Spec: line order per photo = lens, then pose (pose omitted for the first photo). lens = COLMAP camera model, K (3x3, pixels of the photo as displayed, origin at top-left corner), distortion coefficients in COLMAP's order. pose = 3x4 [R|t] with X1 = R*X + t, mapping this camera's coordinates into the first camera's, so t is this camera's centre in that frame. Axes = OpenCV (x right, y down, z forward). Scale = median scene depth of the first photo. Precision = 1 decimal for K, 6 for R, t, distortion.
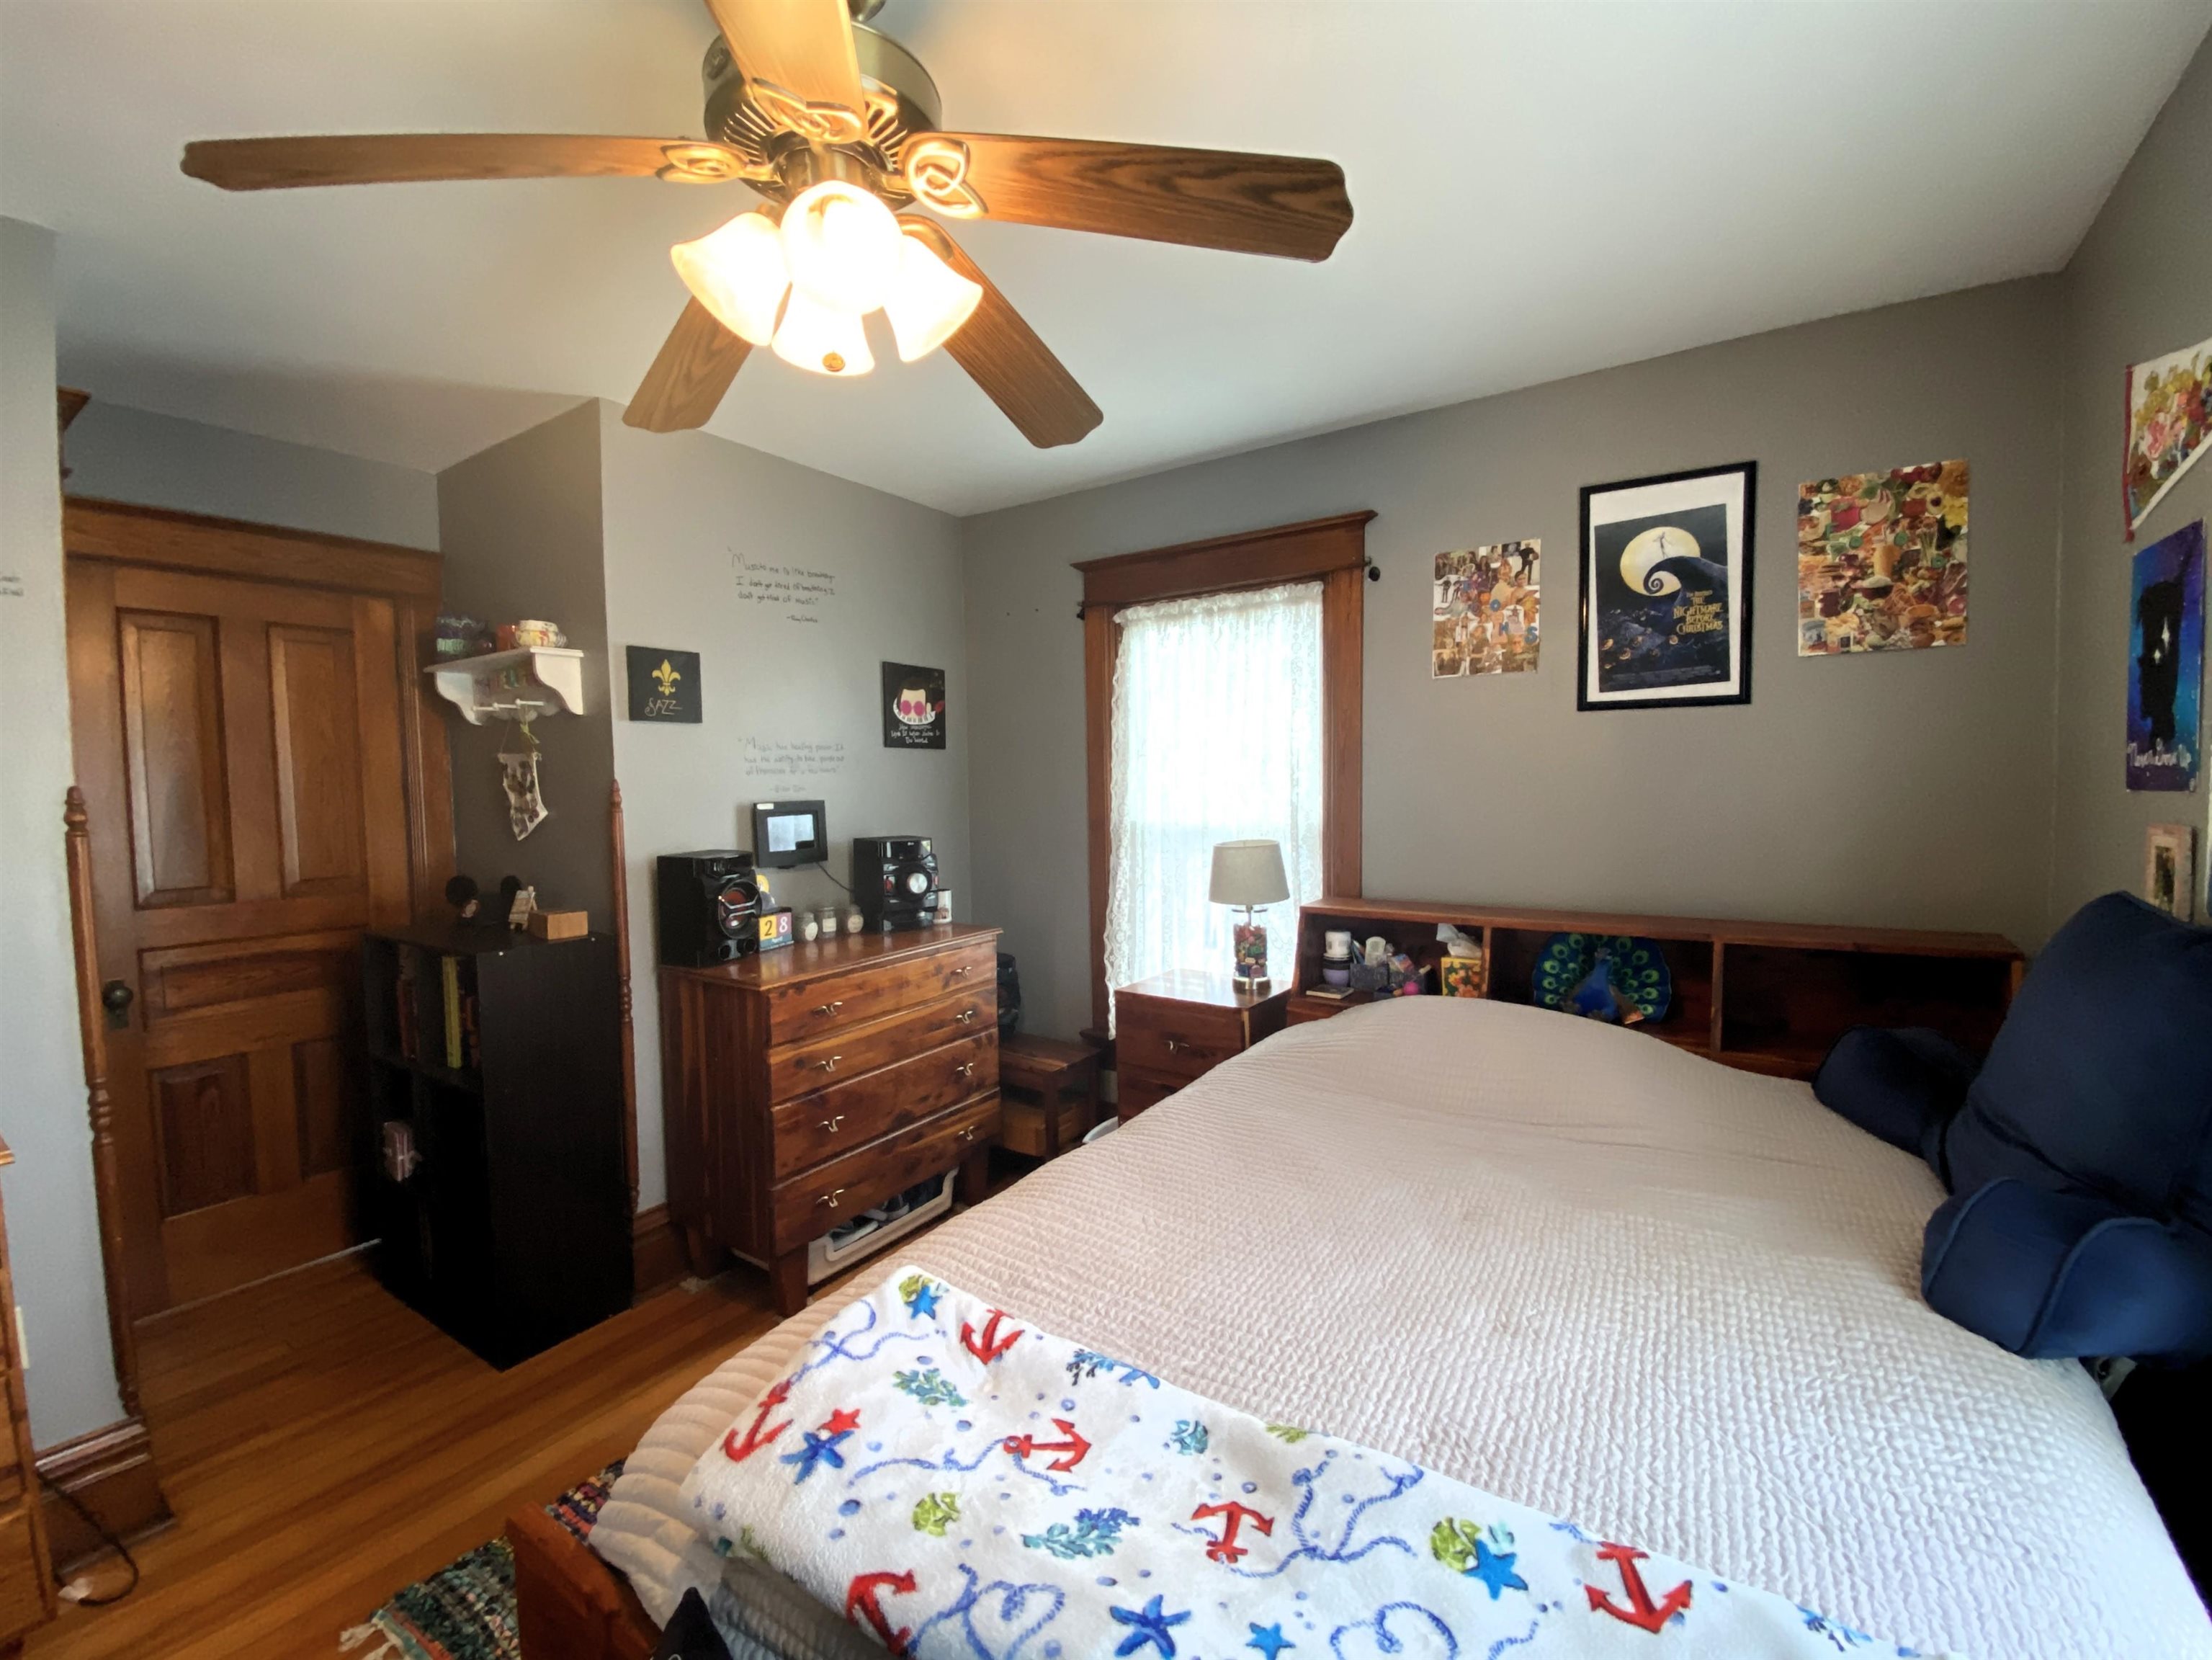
lens RADIAL K [[887.6, 0, 1106.0], [0, 887.6, 830.0], [0, 0, 1]] dist [-0.000702, -0.006909]
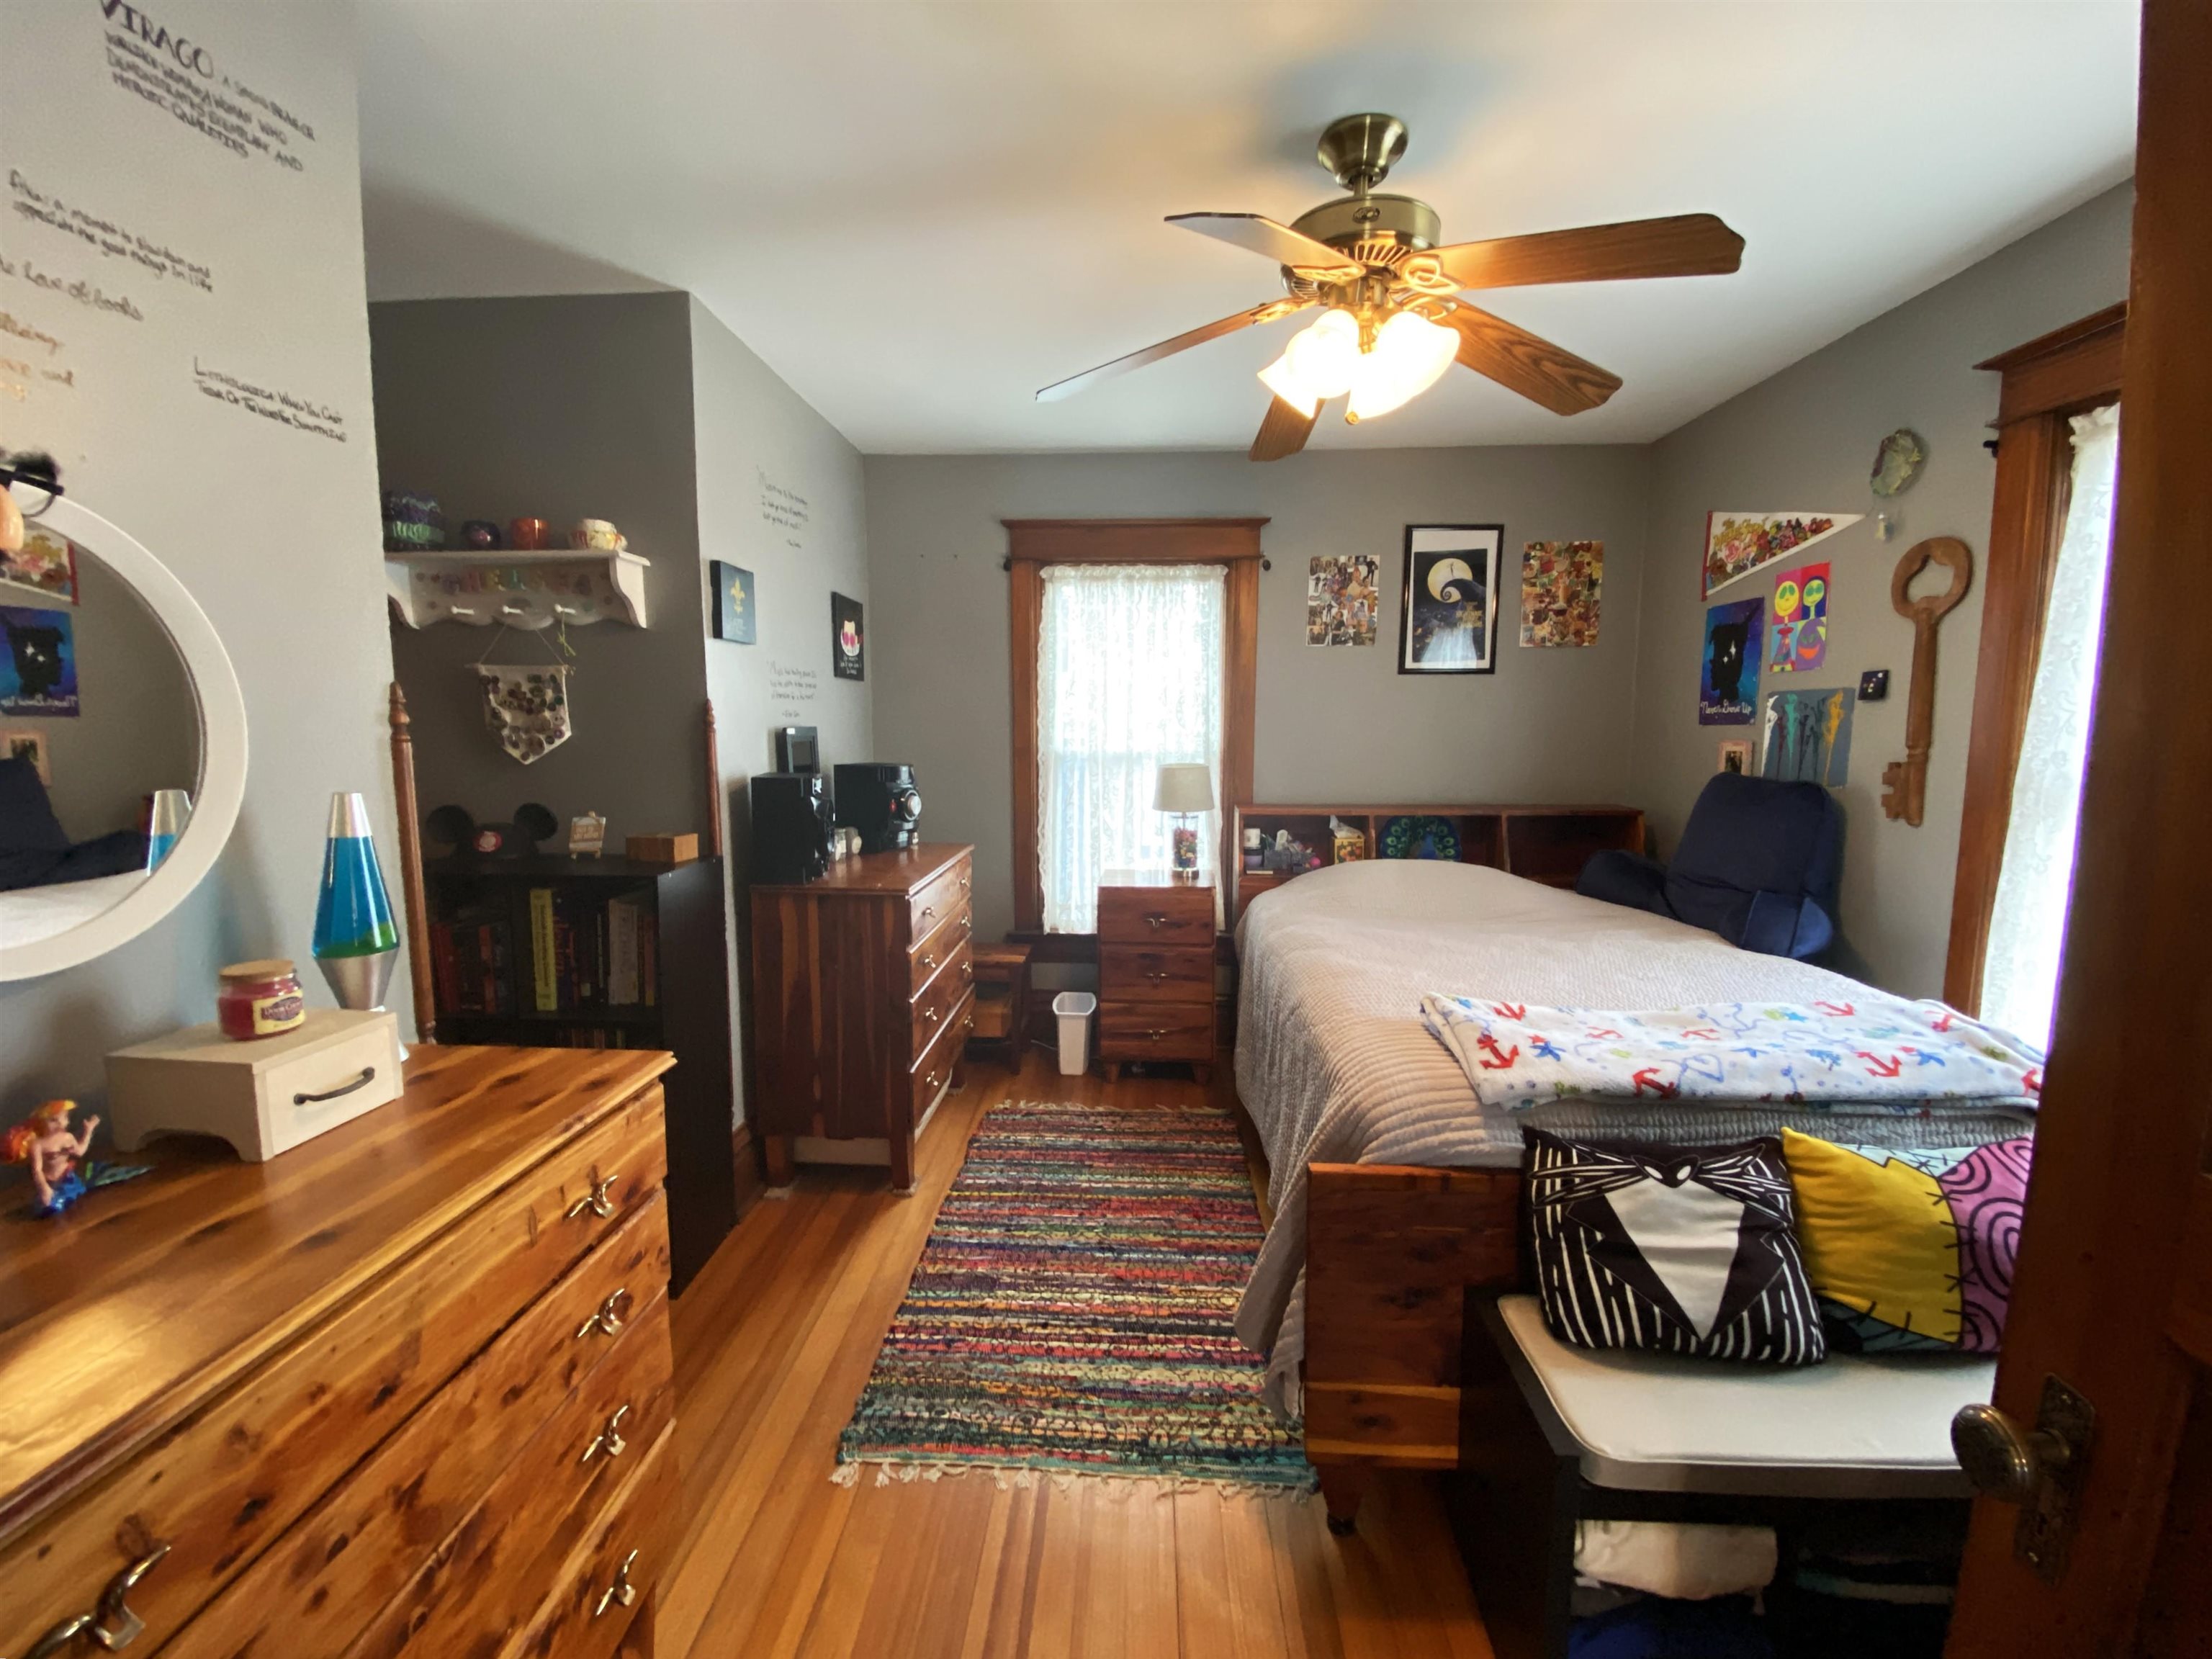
lens RADIAL K [[880.7, 0, 1112.1], [0, 880.7, 810.6], [0, 0, 1]] dist [0.055911, -0.000090]
pose [[0.854795, -0.036310, 0.517694, -0.715243], [0.013998, 0.998800, 0.046941, 0.023148], [-0.518777, -0.032878, 0.854277, -0.057500]]
